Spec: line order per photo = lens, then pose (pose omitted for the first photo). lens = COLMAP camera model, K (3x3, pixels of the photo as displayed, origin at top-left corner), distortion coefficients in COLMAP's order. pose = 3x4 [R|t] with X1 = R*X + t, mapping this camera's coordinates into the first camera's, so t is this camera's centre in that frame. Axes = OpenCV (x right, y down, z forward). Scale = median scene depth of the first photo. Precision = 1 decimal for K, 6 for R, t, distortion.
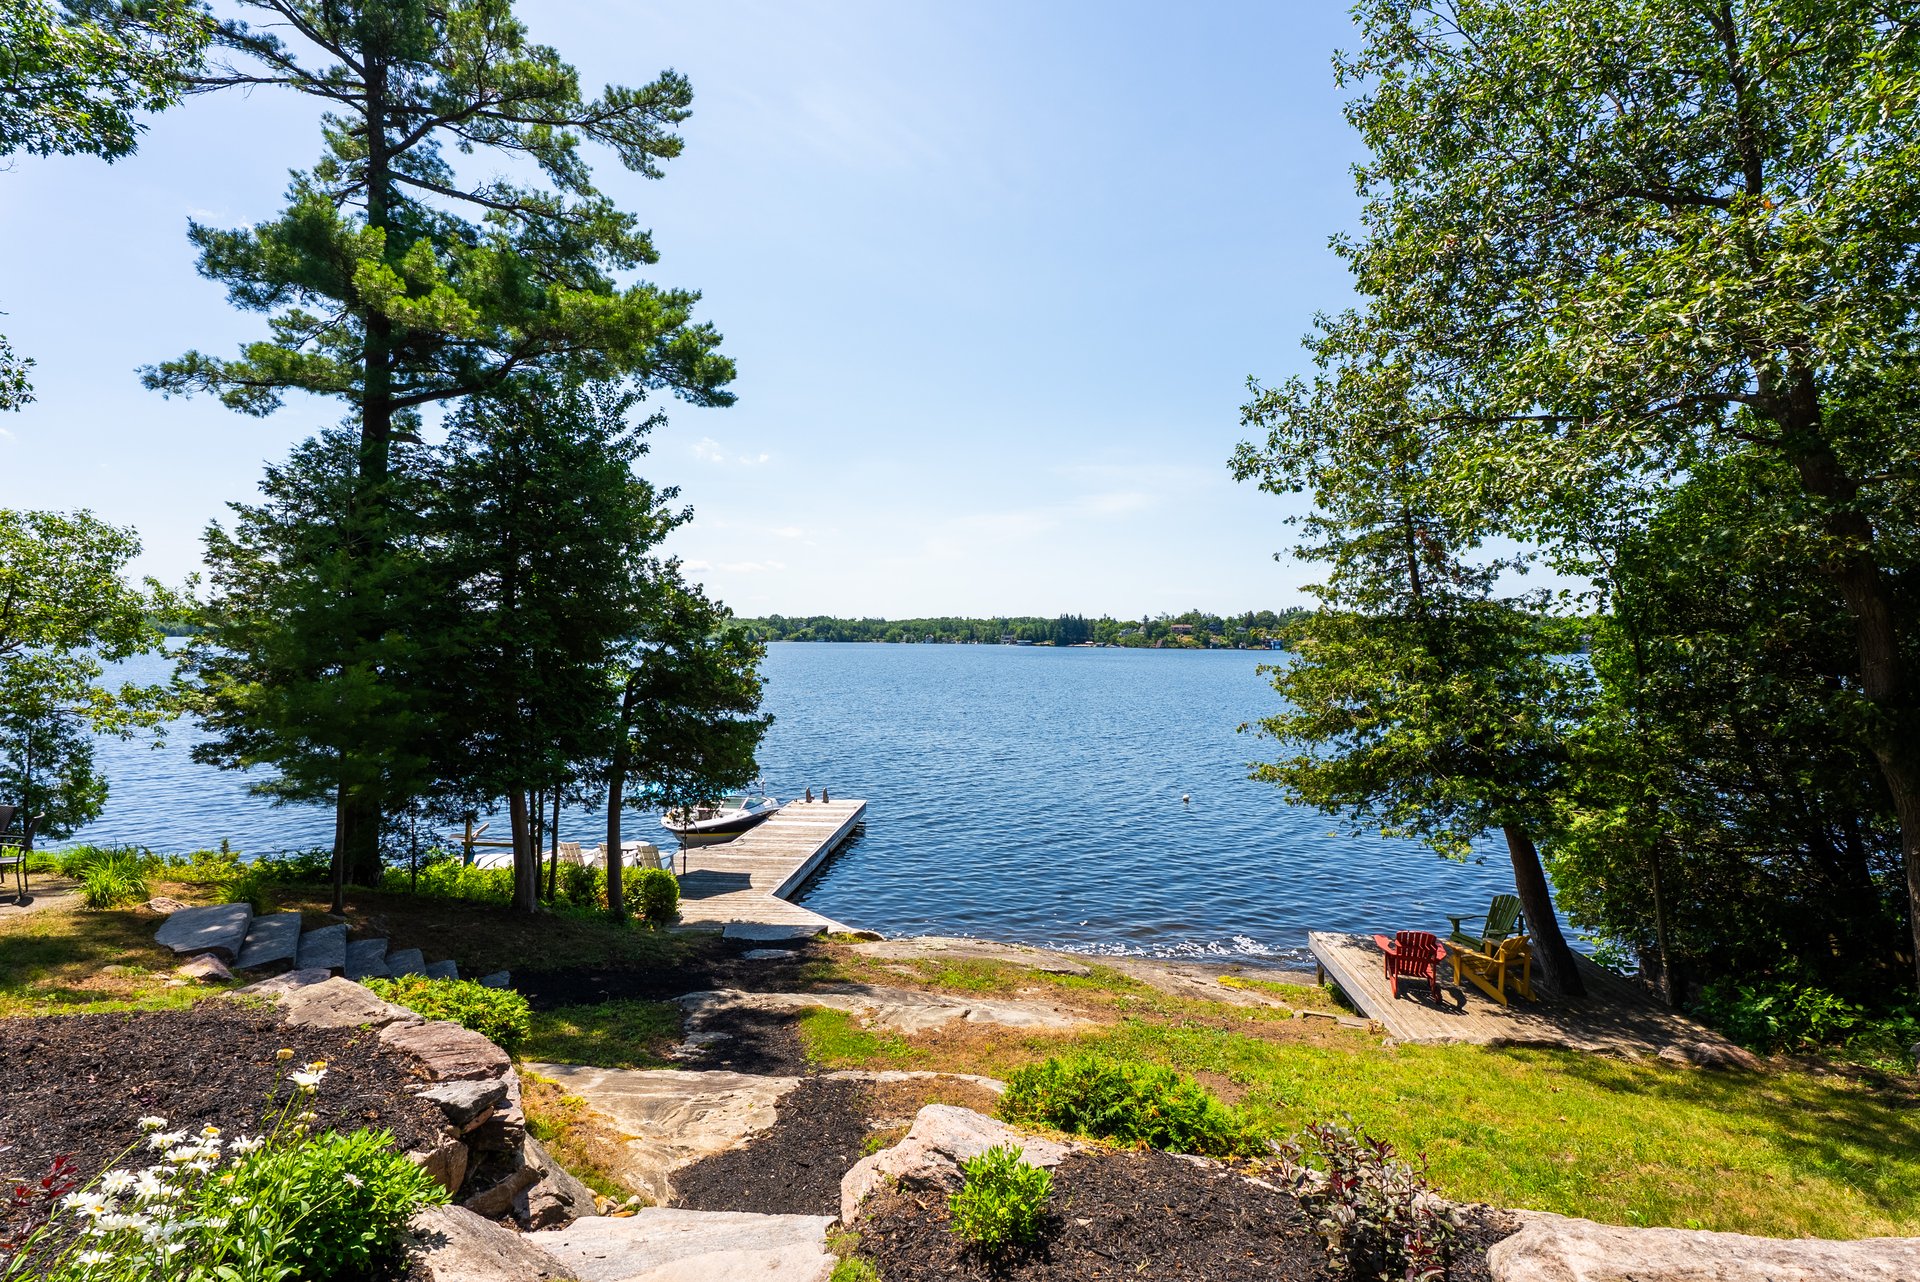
lens RADIAL K [[855.7, 0, 959.2], [0, 855.7, 639.3], [0, 0, 1]] dist [0.003580, 0.000461]
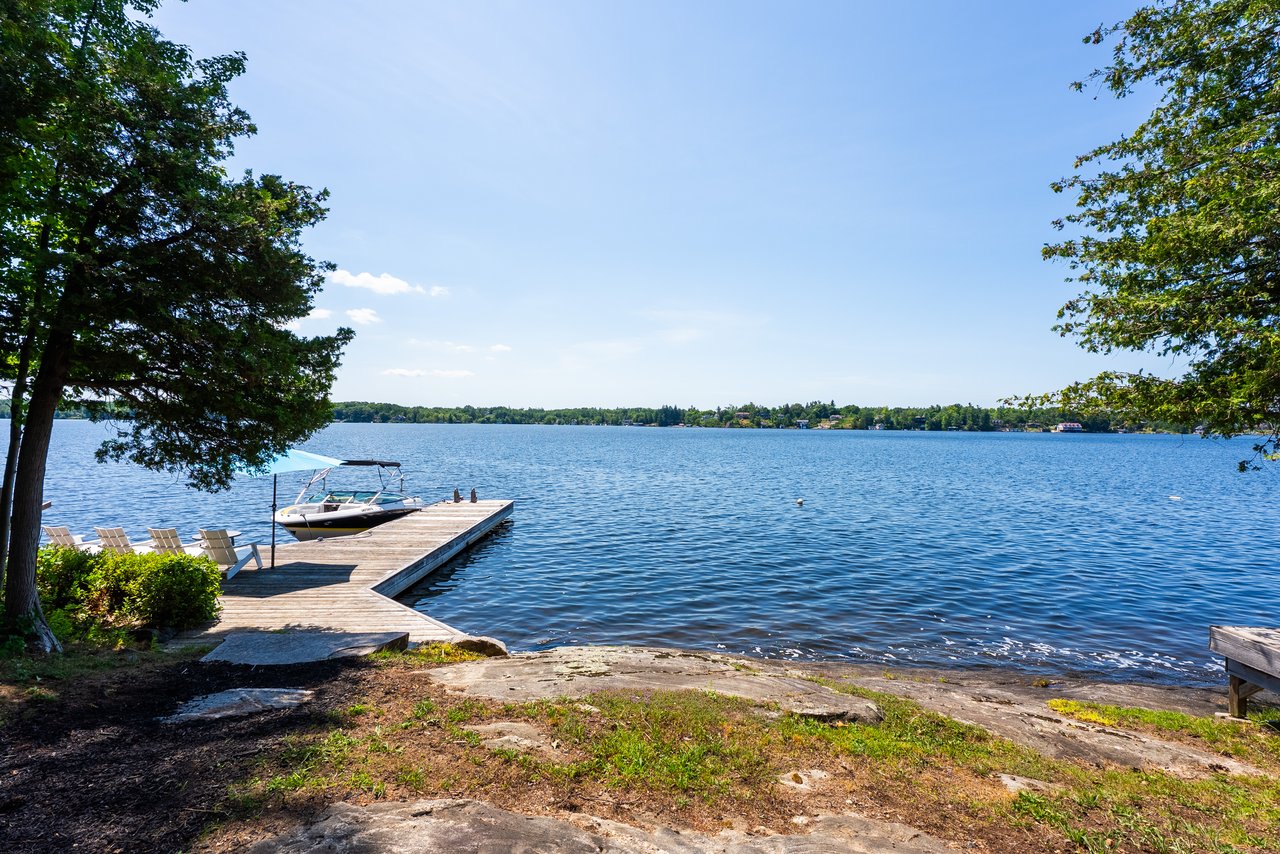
lens RADIAL K [[570.5, 0, 639.5], [0, 570.5, 425.9], [0, 0, 1]] dist [0.003580, 0.000461]
pose [[0.996846, 0.002469, 0.079326, -0.020597], [-0.002717, 0.999992, 0.003009, 0.170145], [-0.079318, -0.003215, 0.996844, 0.534177]]
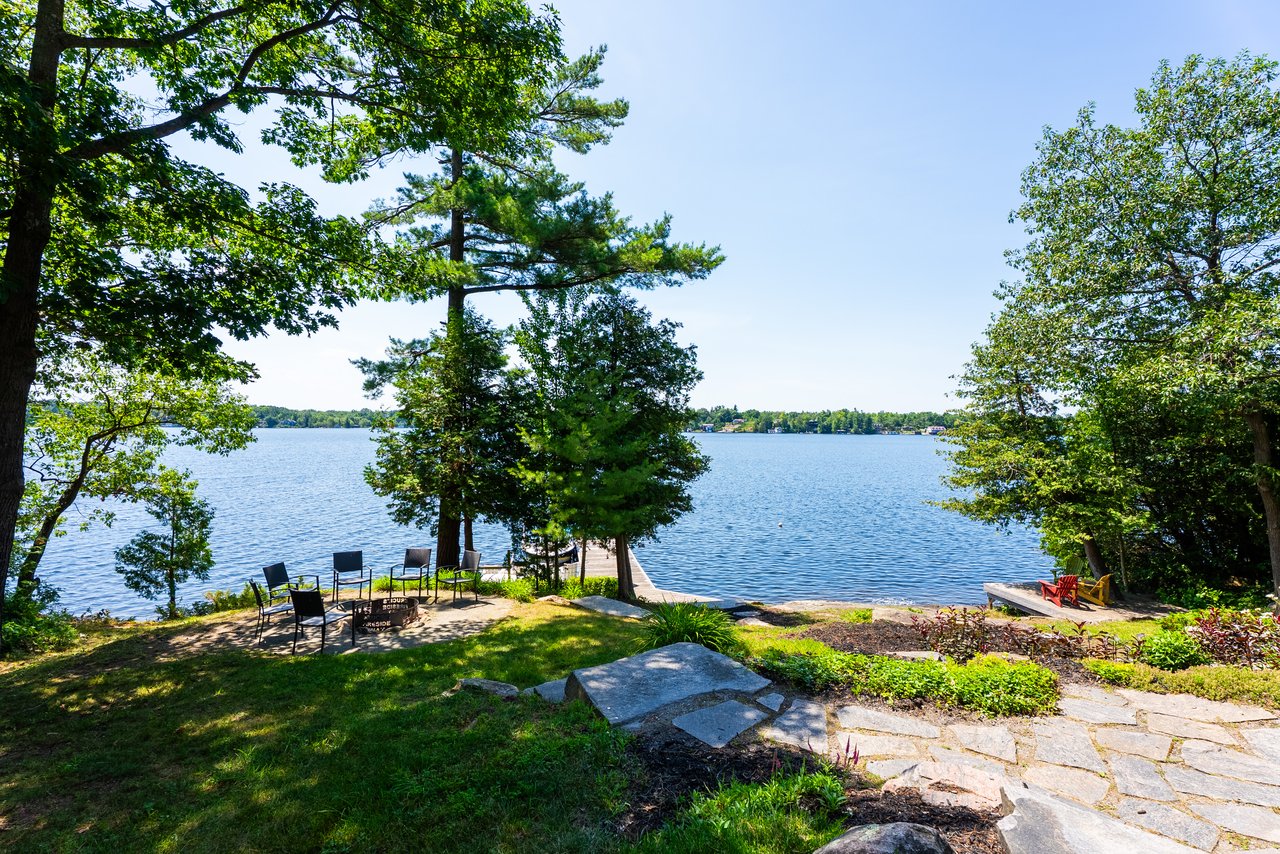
lens RADIAL K [[570.5, 0, 639.5], [0, 570.5, 425.9], [0, 0, 1]] dist [0.003580, 0.000461]
pose [[0.970226, -0.000630, 0.242200, -0.596923], [0.000625, 1.000000, 0.000096, -0.024559], [-0.242200, 0.000058, 0.970226, -0.096482]]
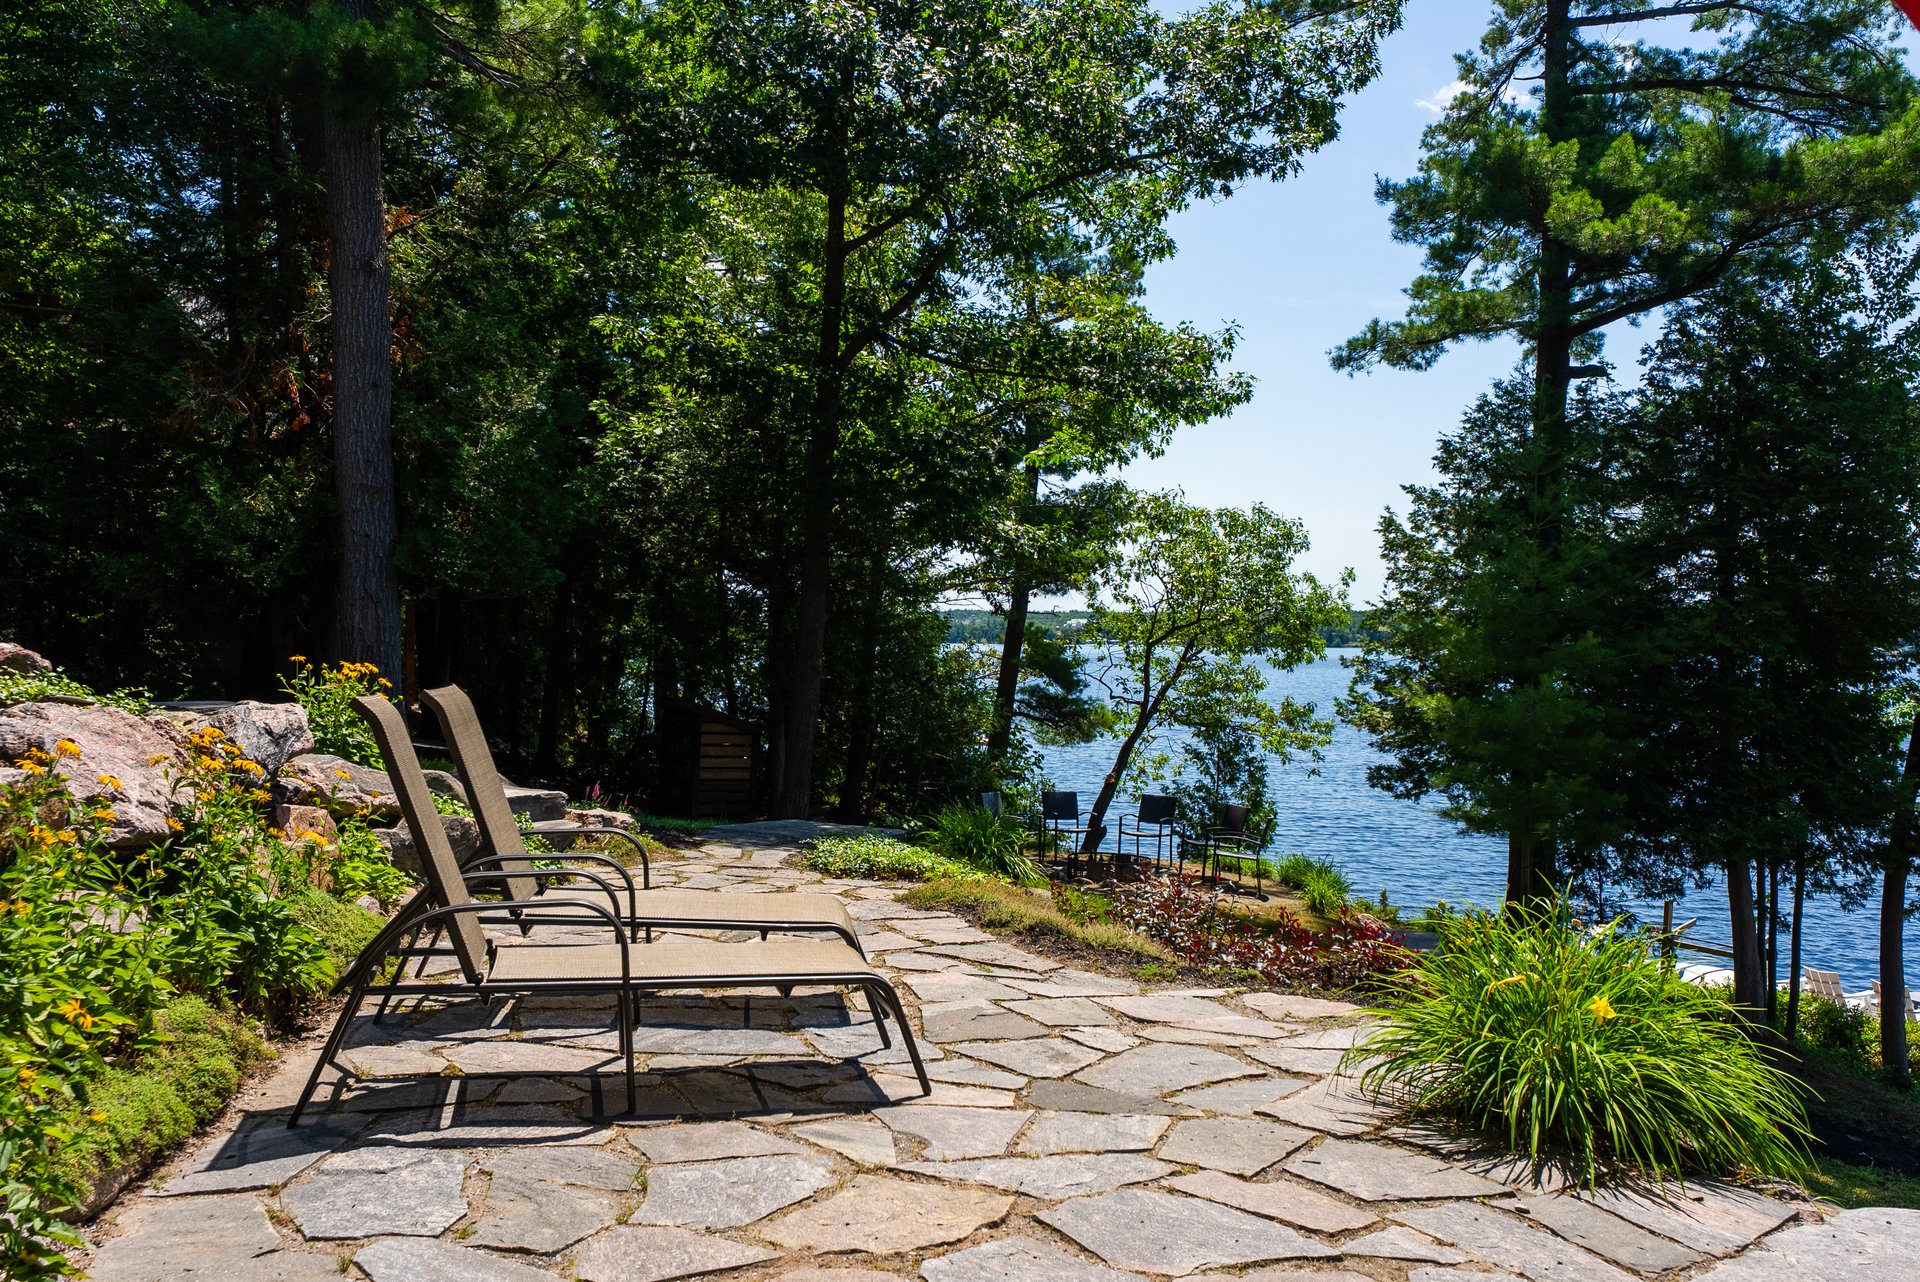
lens RADIAL K [[1530.7, 0, 960.0], [0, 1530.7, 641.0], [0, 0, 1]] dist [0.000123, 0.012856]
pose [[0.584530, -0.001589, -0.811370, 0.106929], [-0.004525, 0.999976, -0.005218, 0.004580], [0.811359, 0.006721, 0.584509, -0.207515]]
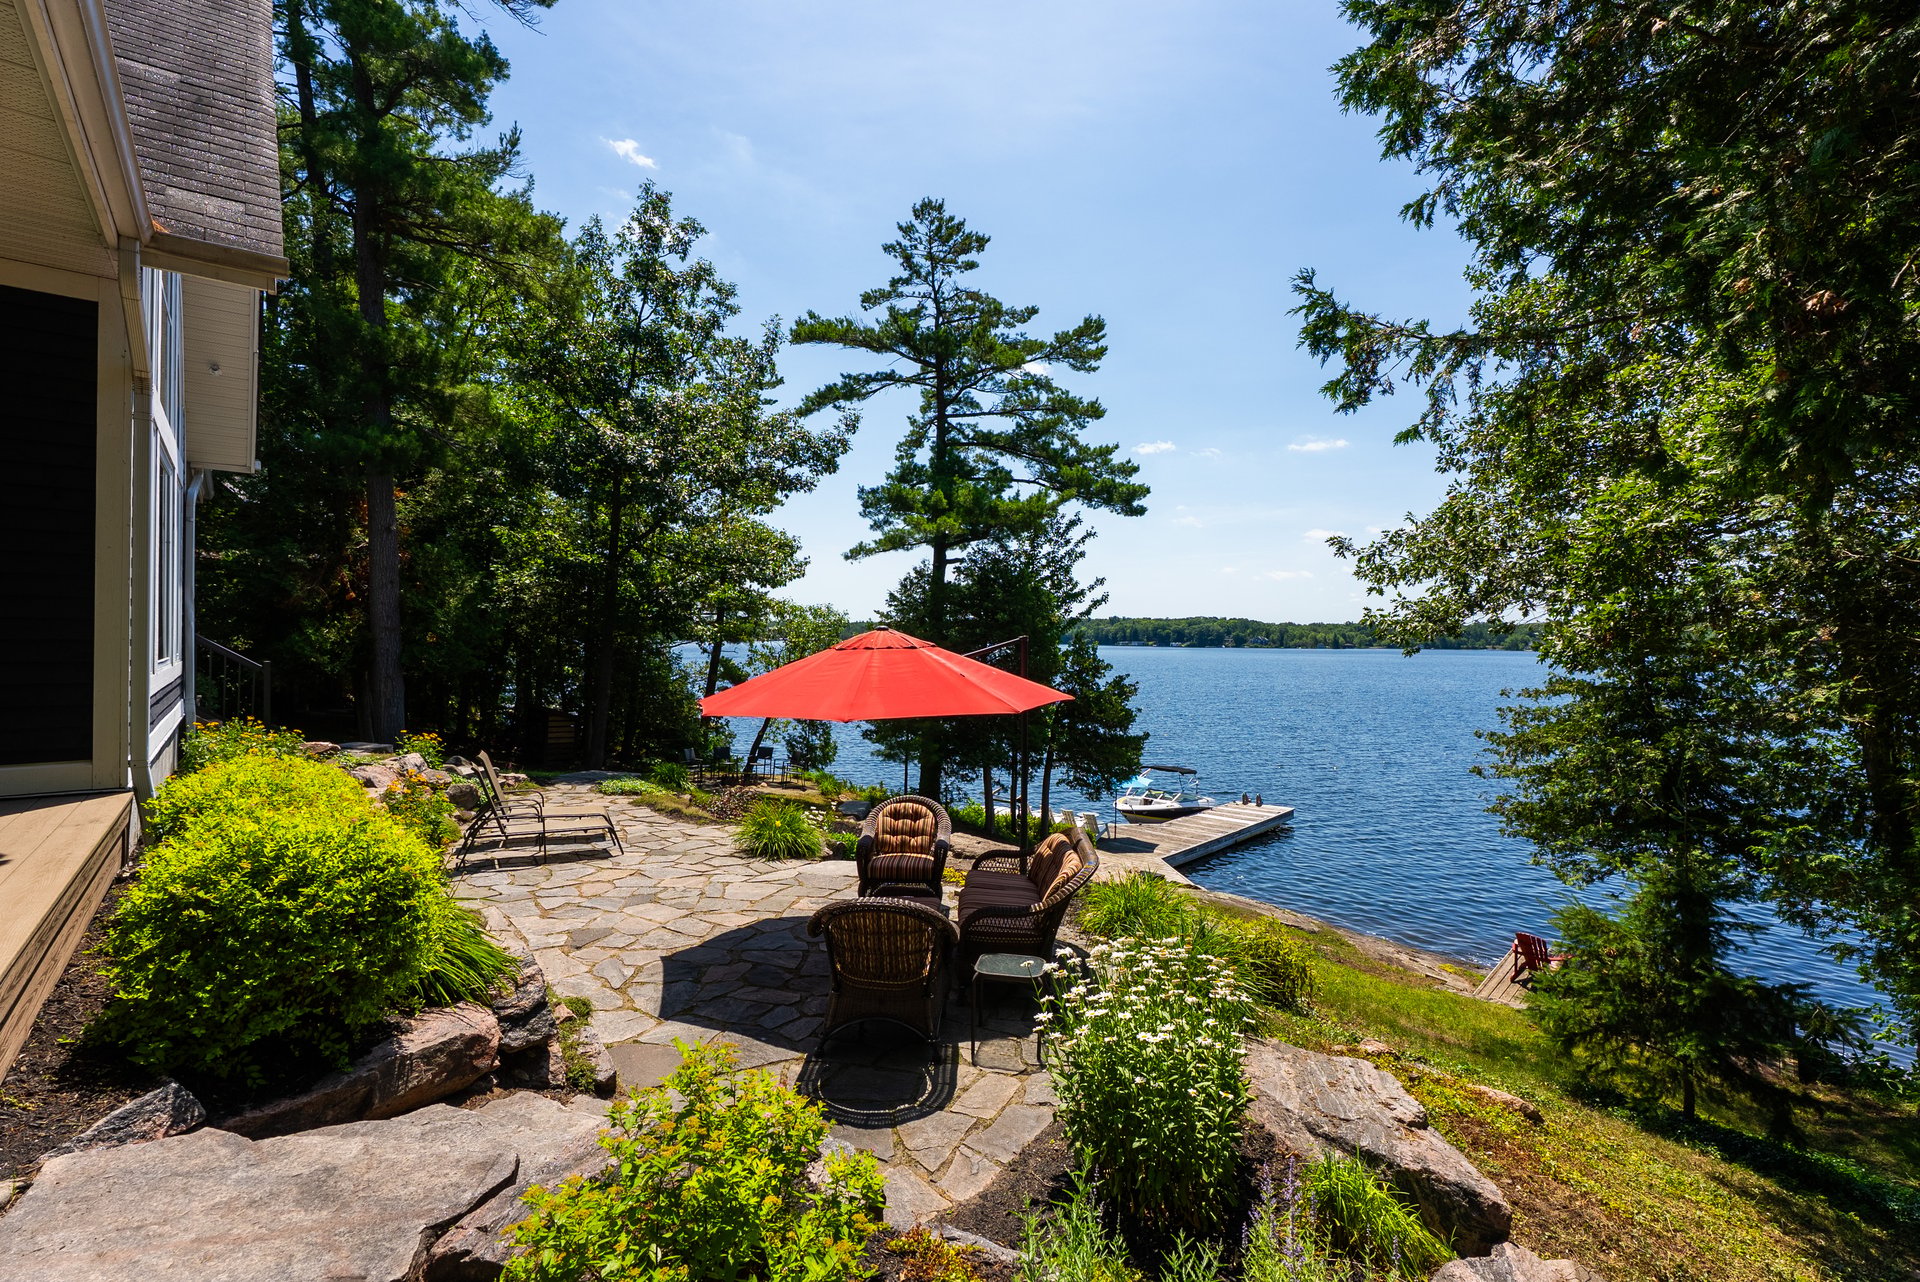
lens RADIAL K [[855.7, 0, 959.2], [0, 855.7, 639.3], [0, 0, 1]] dist [0.003580, 0.000461]
pose [[0.790969, -0.001049, -0.611856, 0.446091], [-0.002762, 0.999982, -0.005285, -0.068000], [0.611850, 0.005871, 0.790952, -0.390887]]
